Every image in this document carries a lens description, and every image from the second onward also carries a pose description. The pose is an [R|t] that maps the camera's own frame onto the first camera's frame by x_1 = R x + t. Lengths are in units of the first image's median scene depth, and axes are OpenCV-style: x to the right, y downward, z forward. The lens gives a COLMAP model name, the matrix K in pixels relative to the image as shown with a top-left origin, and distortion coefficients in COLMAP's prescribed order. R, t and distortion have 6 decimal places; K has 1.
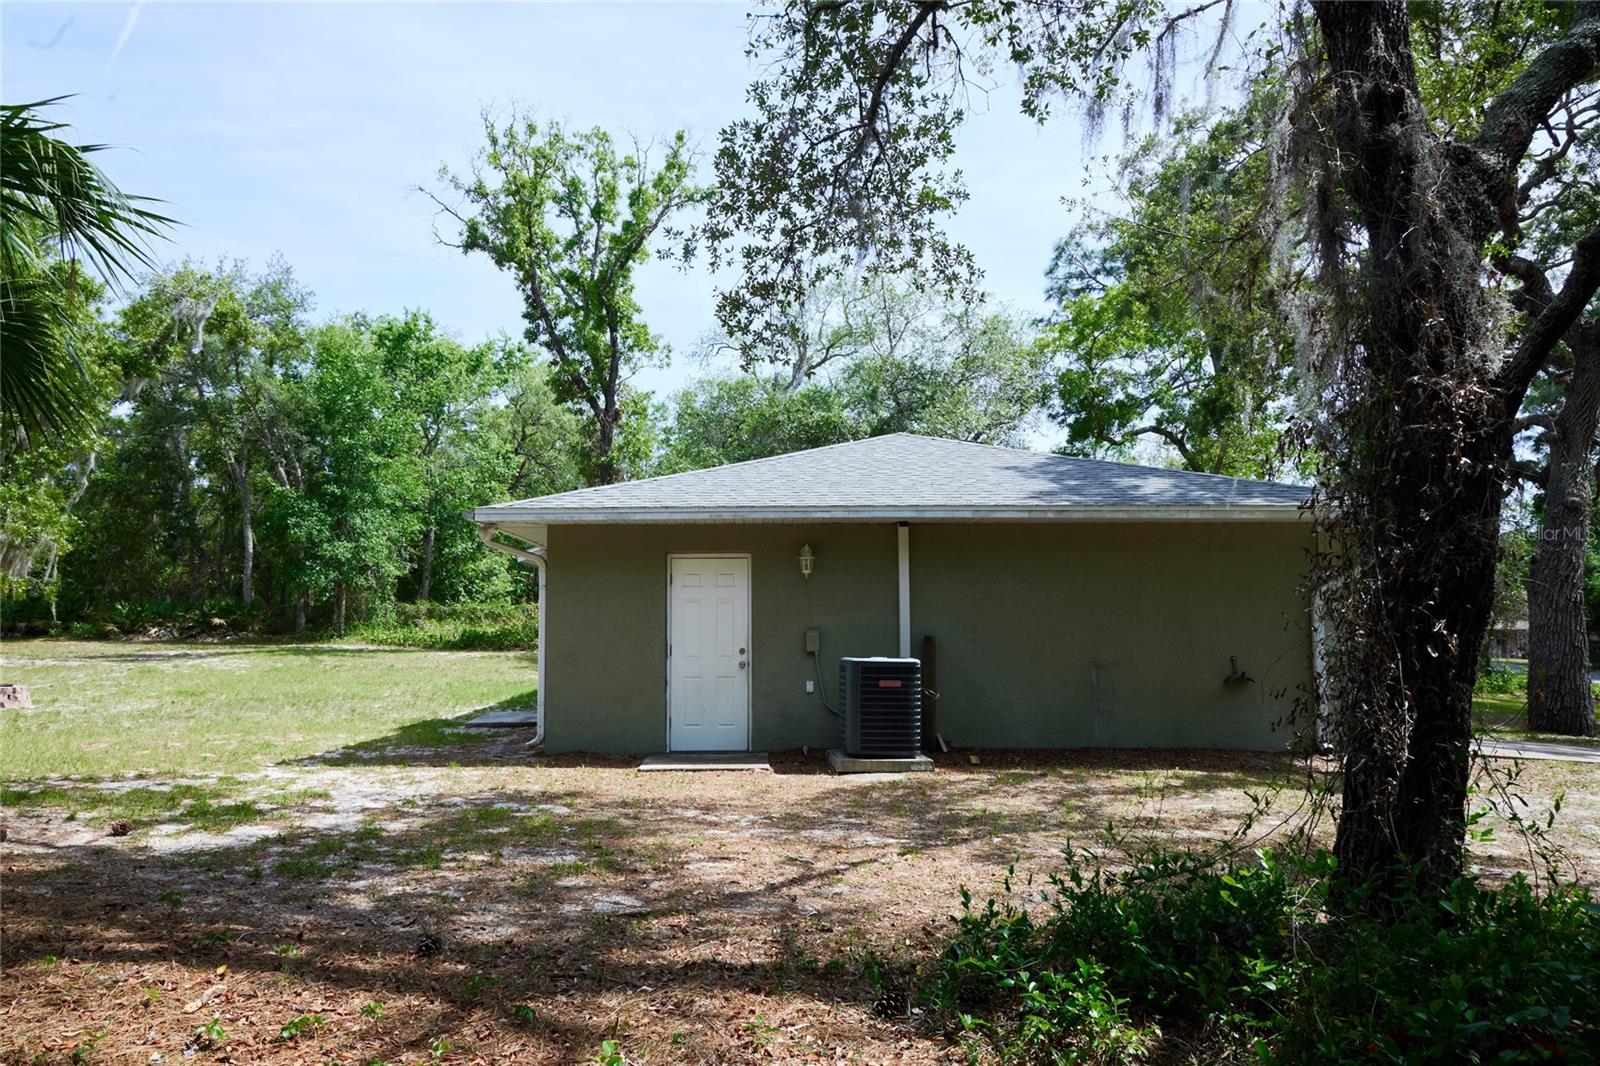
lens RADIAL K [[1091.4, 0, 800.0], [0, 1091.4, 533.0], [0, 0, 1]] dist [-0.008426, -0.003447]
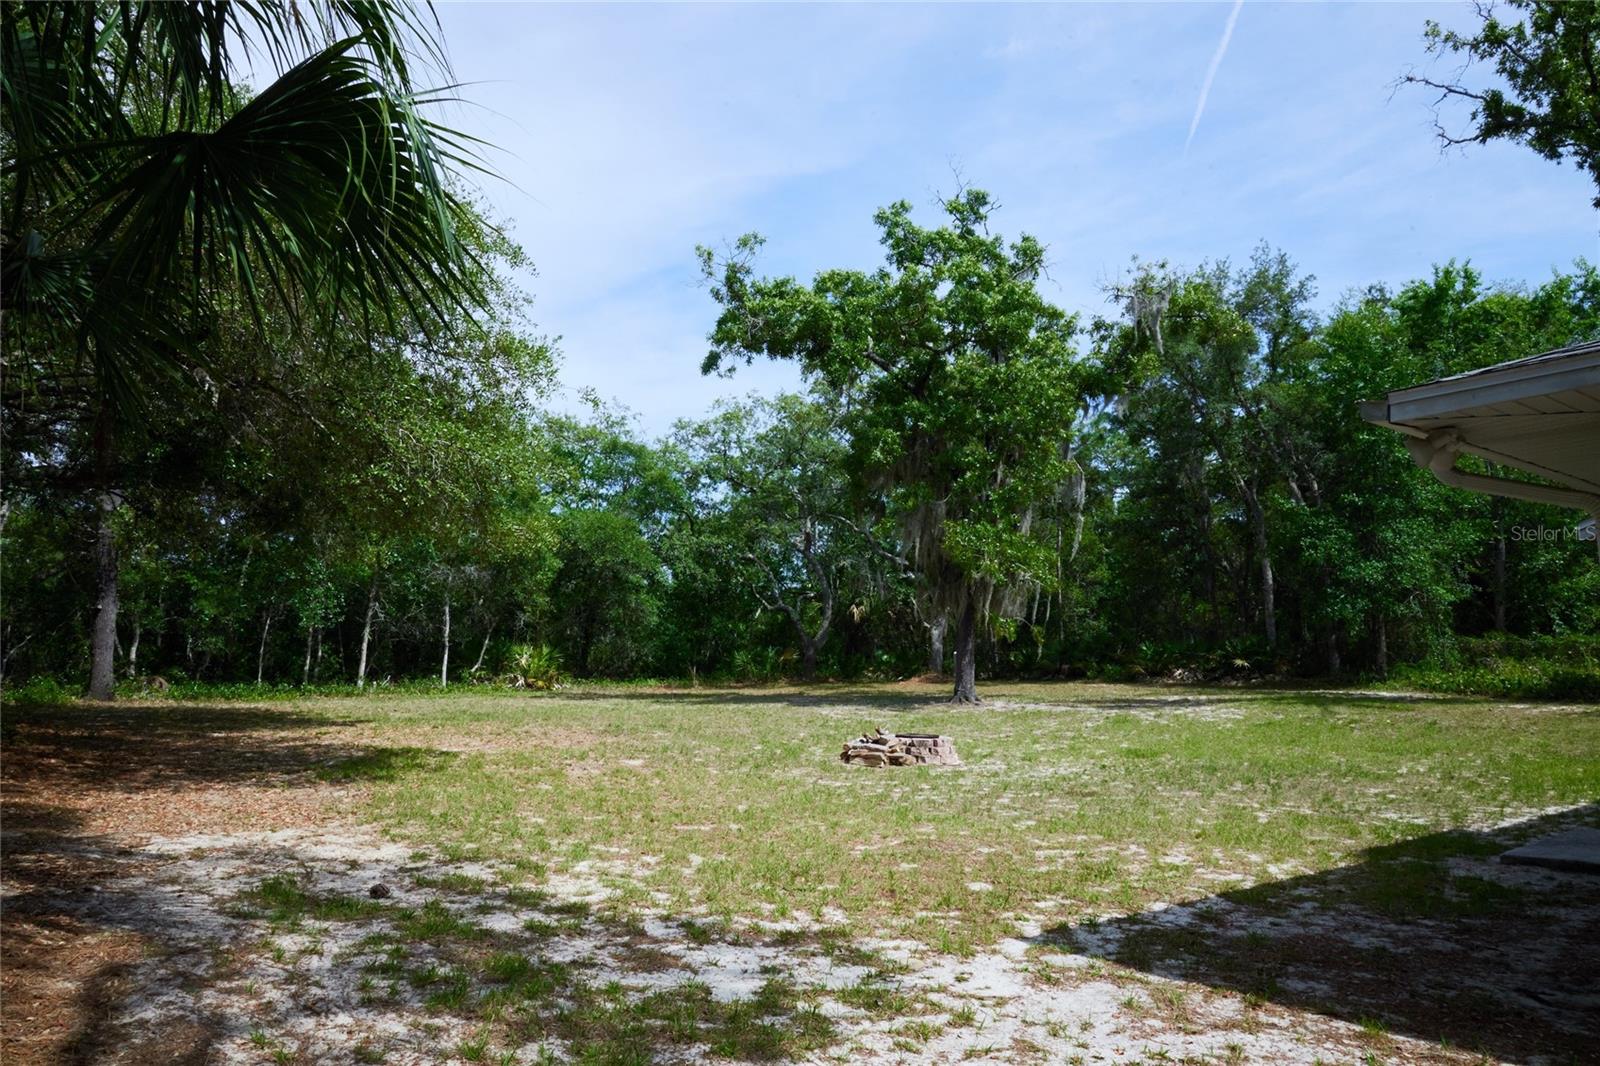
lens RADIAL K [[1091.4, 0, 800.0], [0, 1091.4, 533.0], [0, 0, 1]] dist [-0.008426, -0.003447]
pose [[0.599360, -0.099273, -0.794300, -0.032393], [0.070937, 0.994963, -0.070824, 0.013588], [0.797330, -0.013896, 0.603383, 0.178099]]
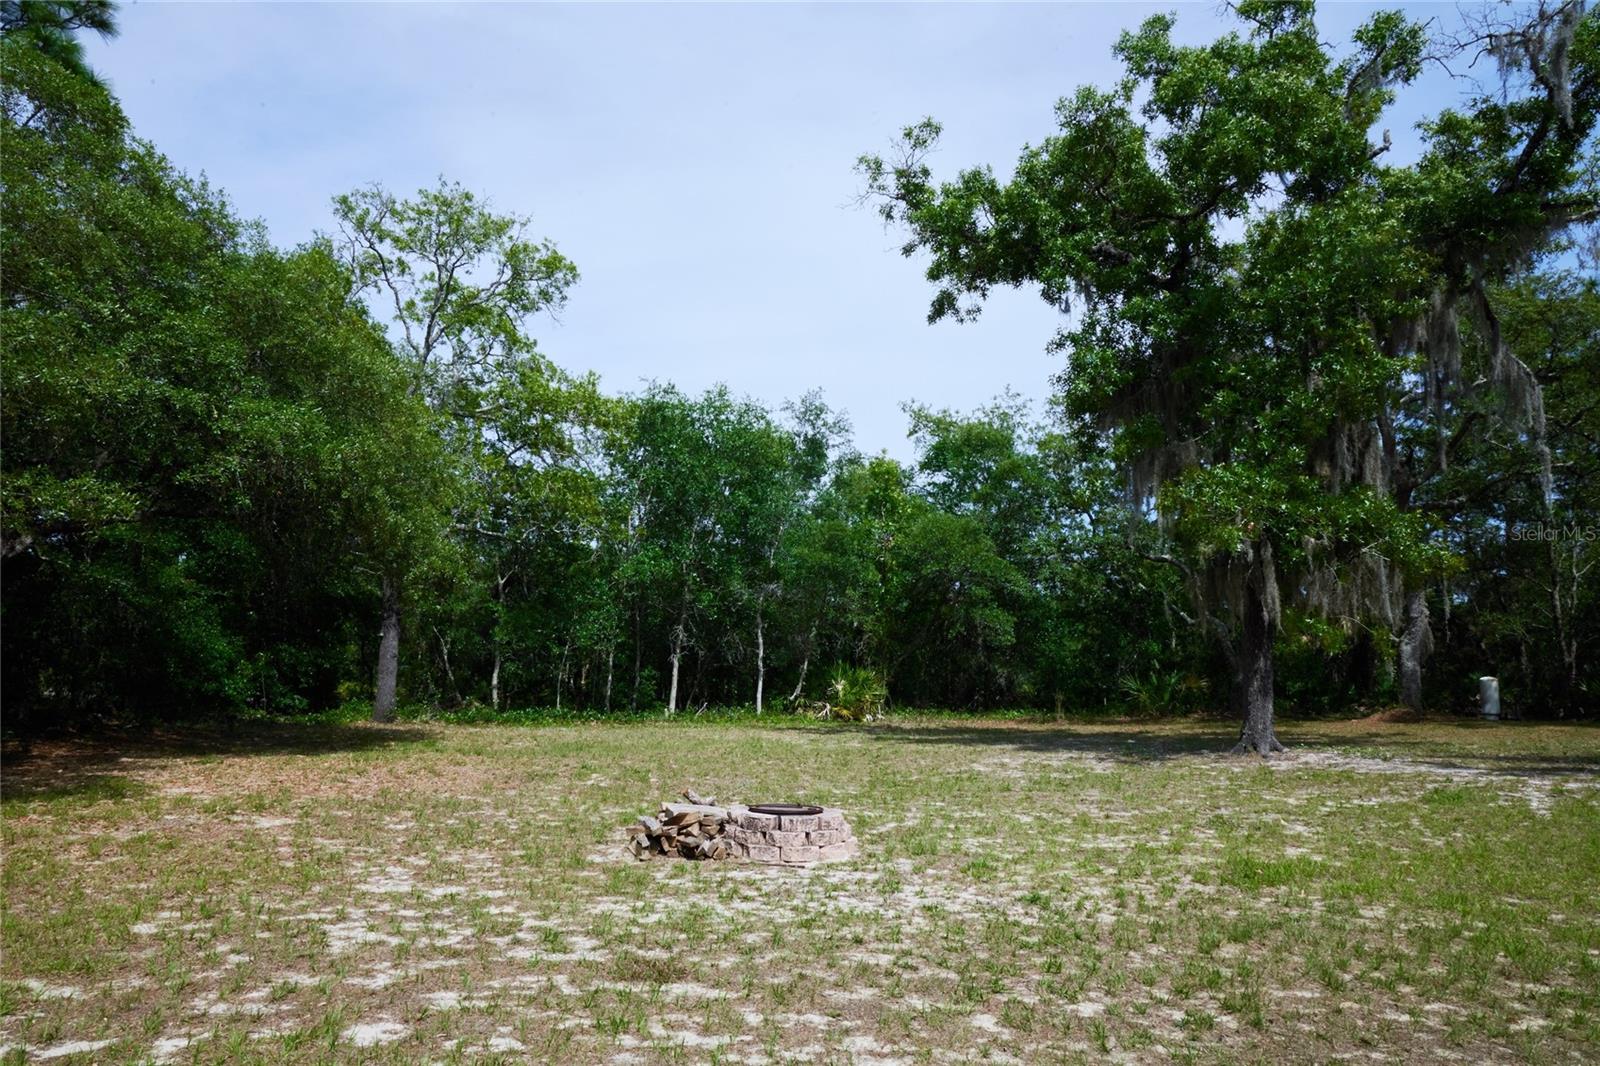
lens RADIAL K [[1091.4, 0, 800.0], [0, 1091.4, 533.0], [0, 0, 1]] dist [-0.008426, -0.003447]
pose [[0.034060, -0.148790, -0.988282, -0.081817], [0.079125, 0.986153, -0.145742, 0.035326], [0.996283, -0.073234, 0.045362, 0.417525]]
